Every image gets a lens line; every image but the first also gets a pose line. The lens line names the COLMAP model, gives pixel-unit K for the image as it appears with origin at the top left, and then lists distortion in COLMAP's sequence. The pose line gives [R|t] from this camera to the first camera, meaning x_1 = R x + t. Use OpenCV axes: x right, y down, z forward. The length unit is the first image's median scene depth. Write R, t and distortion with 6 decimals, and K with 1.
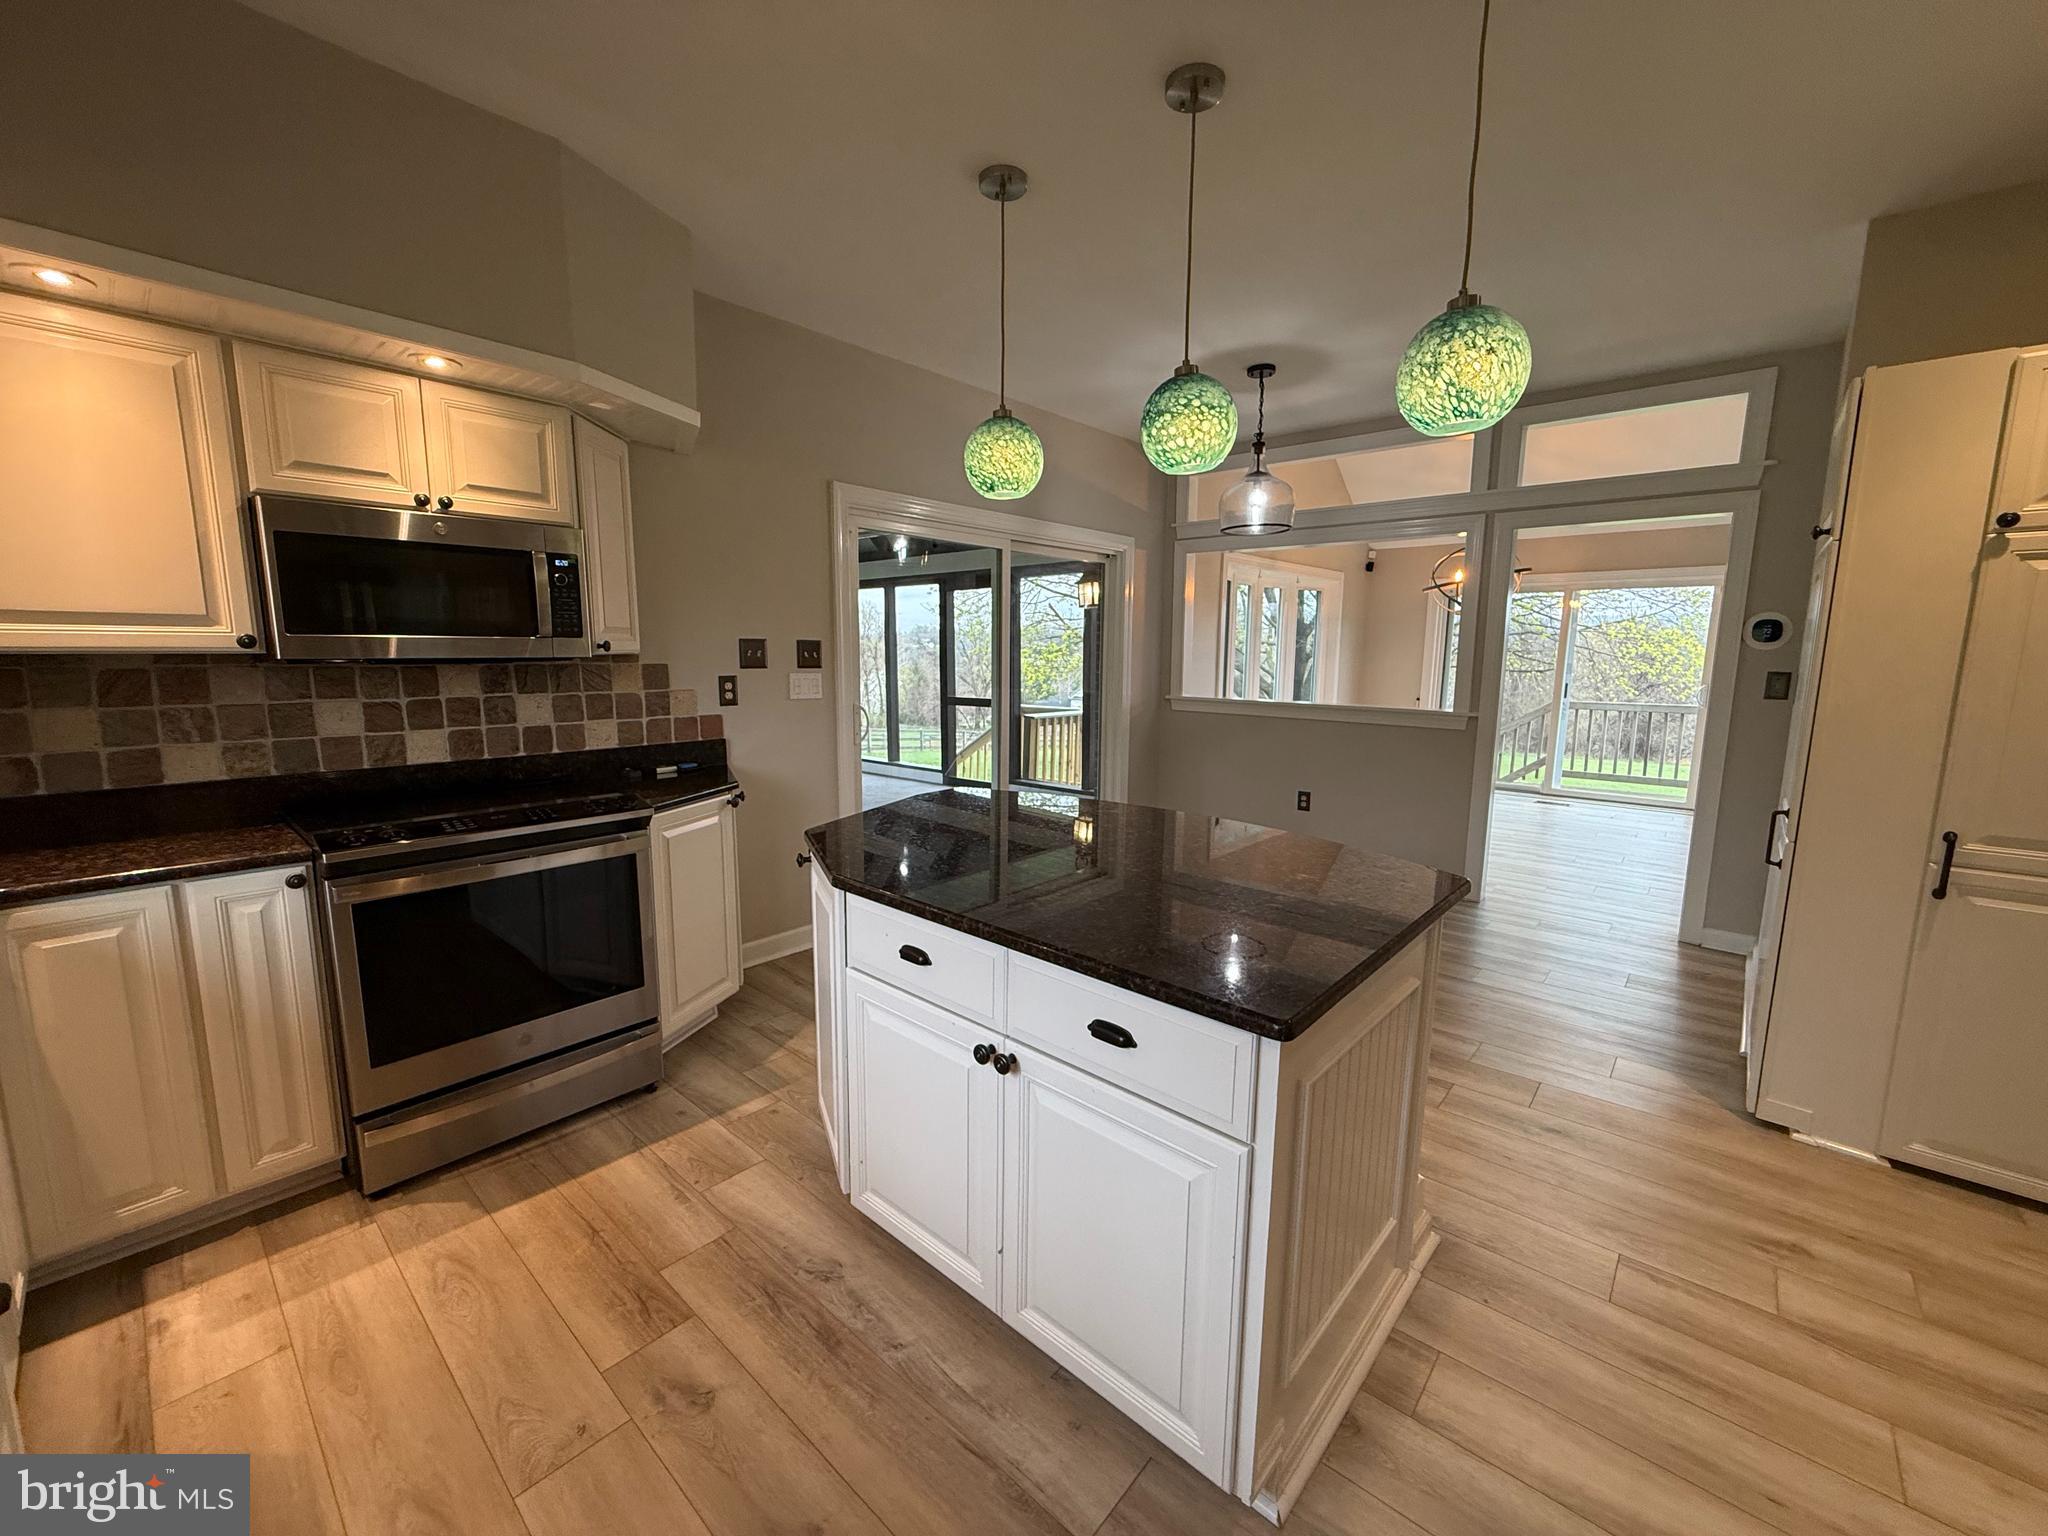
lens RADIAL K [[818.5, 0, 1024.0], [0, 818.5, 768.0], [0, 0, 1]] dist [-0.000593, -0.000163]
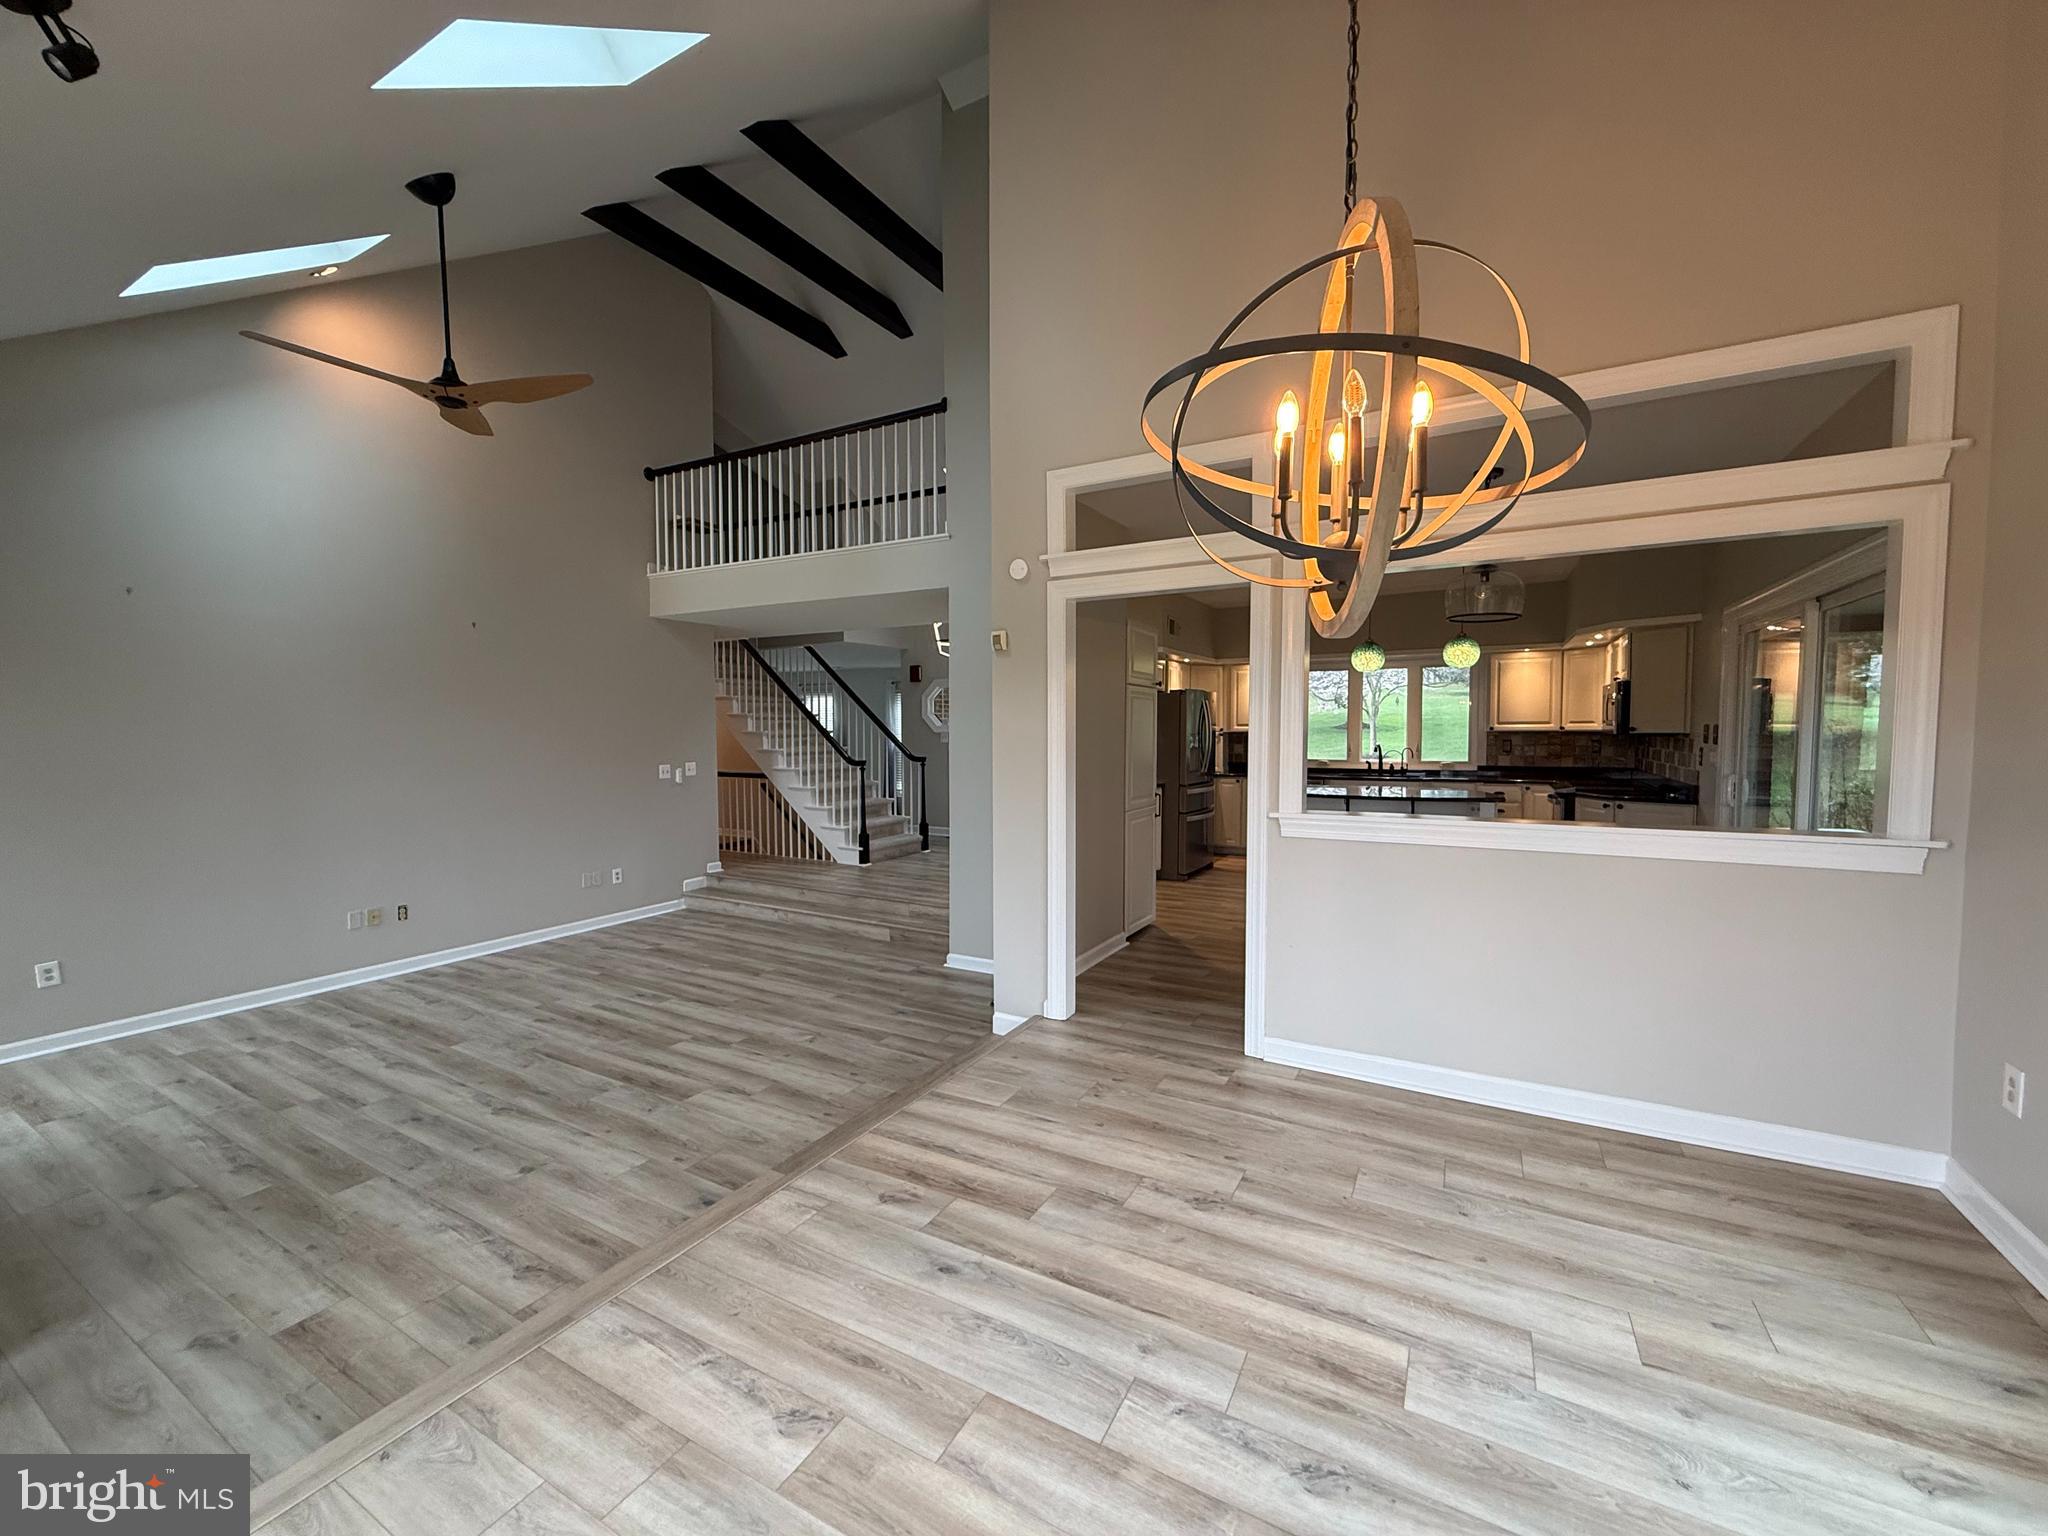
lens RADIAL K [[812.0, 0, 1025.8], [0, 812.0, 771.6], [0, 0, 1]] dist [0.000271, 0.000074]
pose [[-0.976662, 0.011974, -0.214449, 1.256105], [-0.029890, 0.981153, 0.190908, -0.325234], [0.212694, 0.192863, -0.957896, 2.219967]]
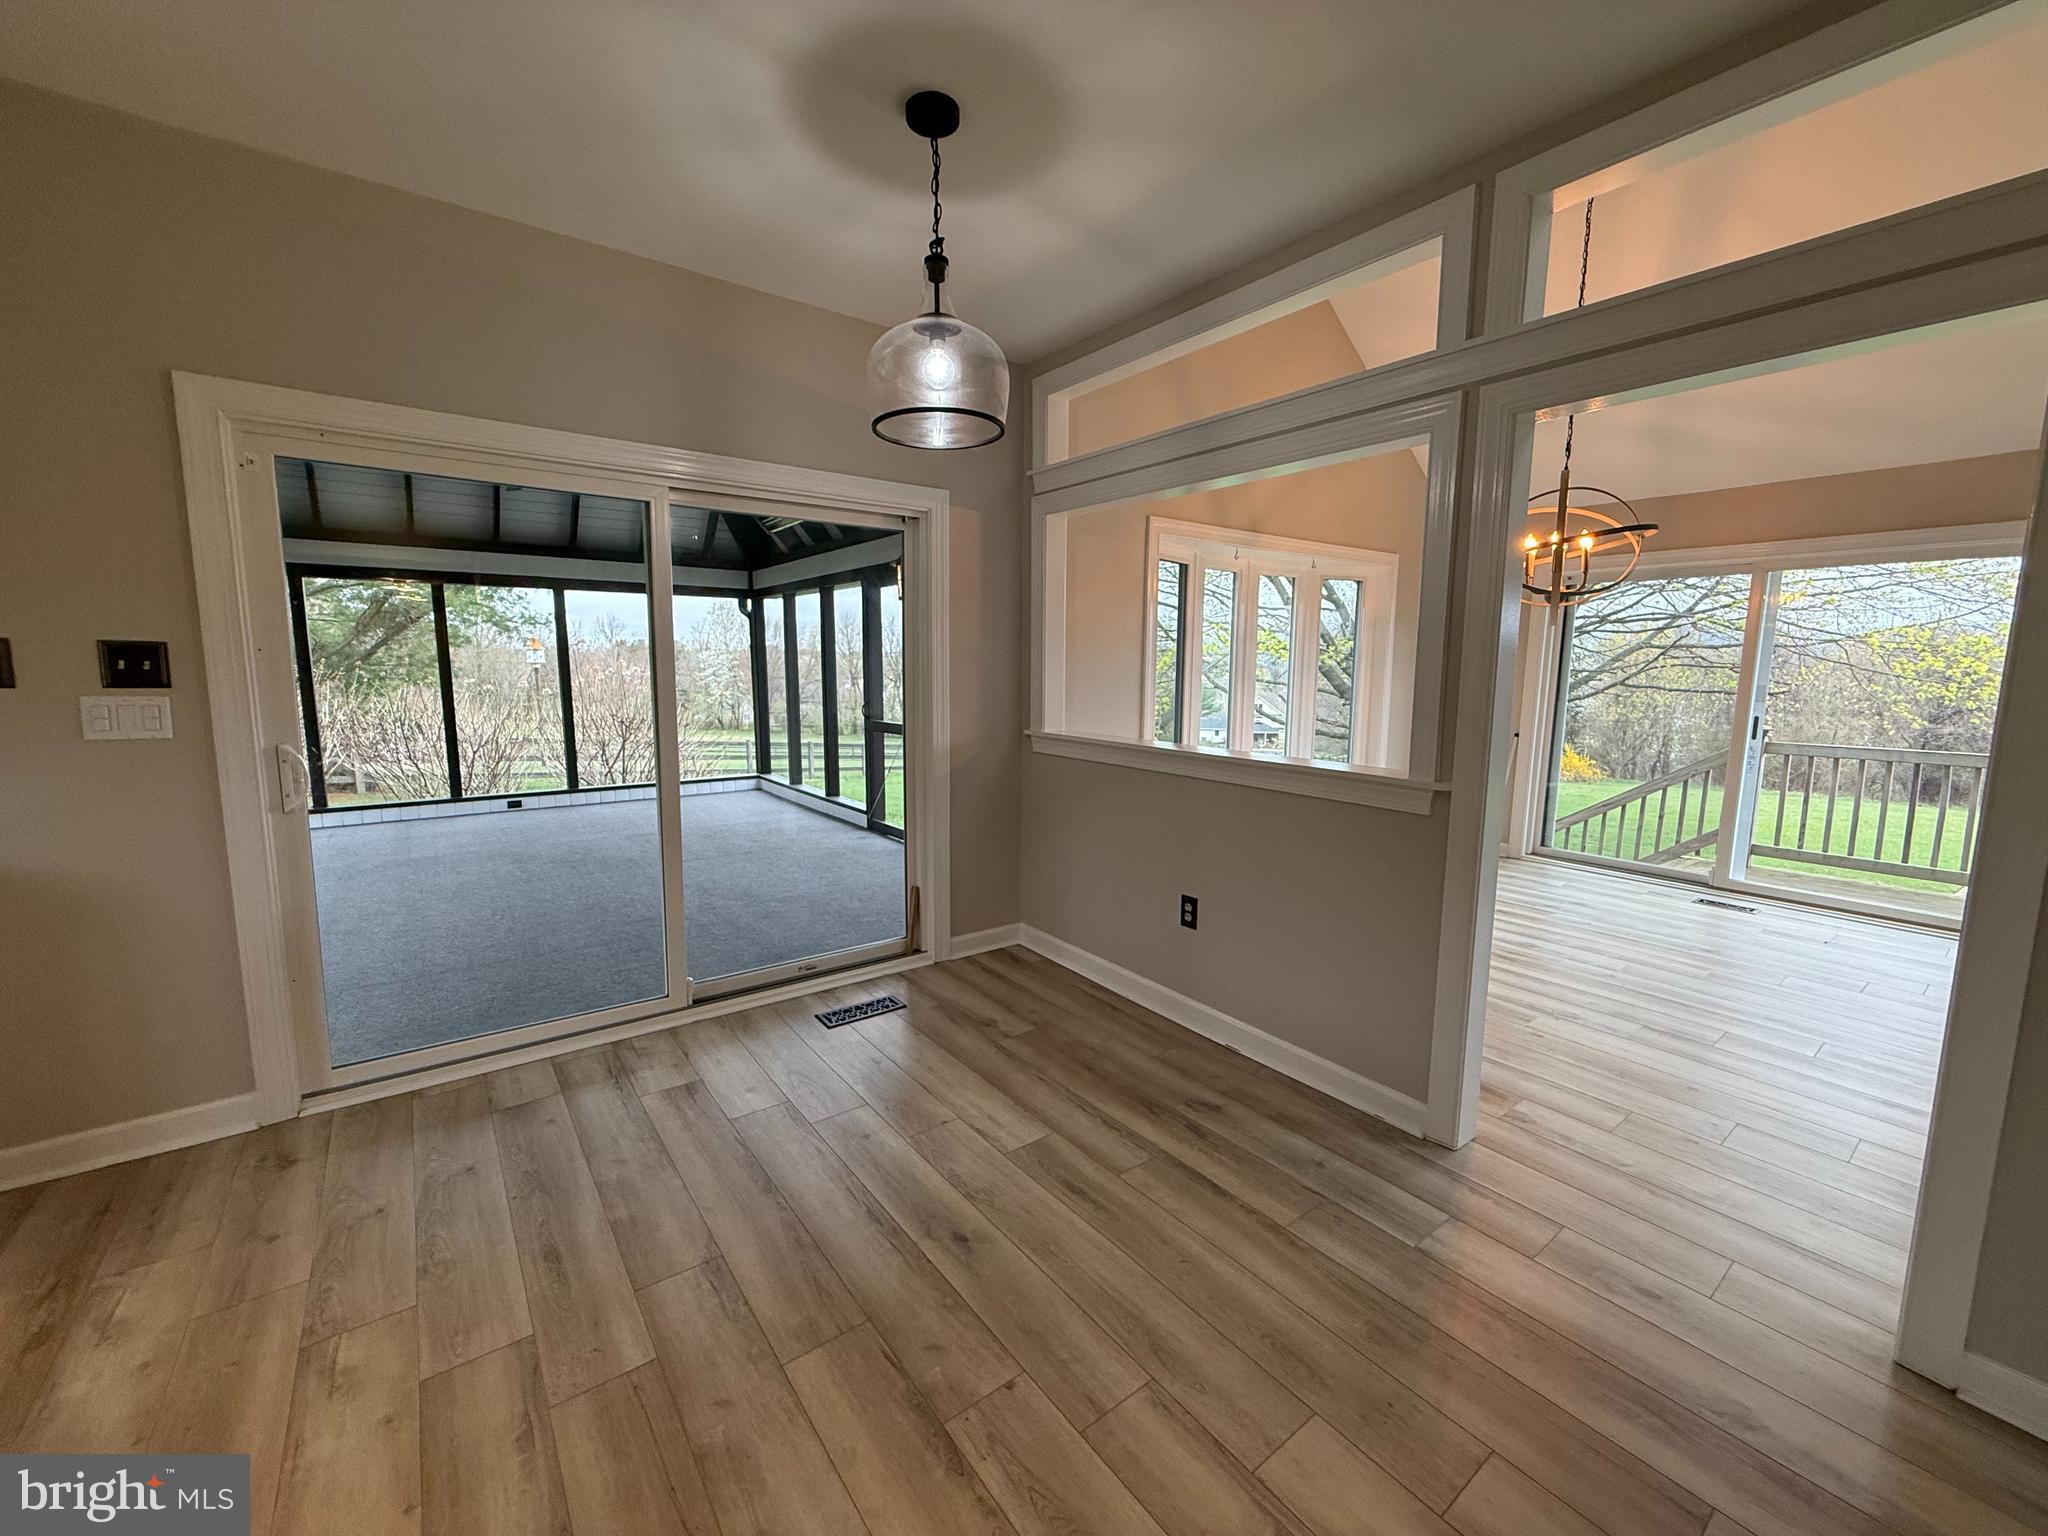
lens RADIAL K [[812.0, 0, 1025.8], [0, 812.0, 771.6], [0, 0, 1]] dist [0.000271, 0.000074]
pose [[0.978604, 0.029351, -0.203649, 0.523426], [-0.031987, 0.999442, -0.009661, -0.081374], [0.203252, 0.015969, 0.978996, 0.592904]]
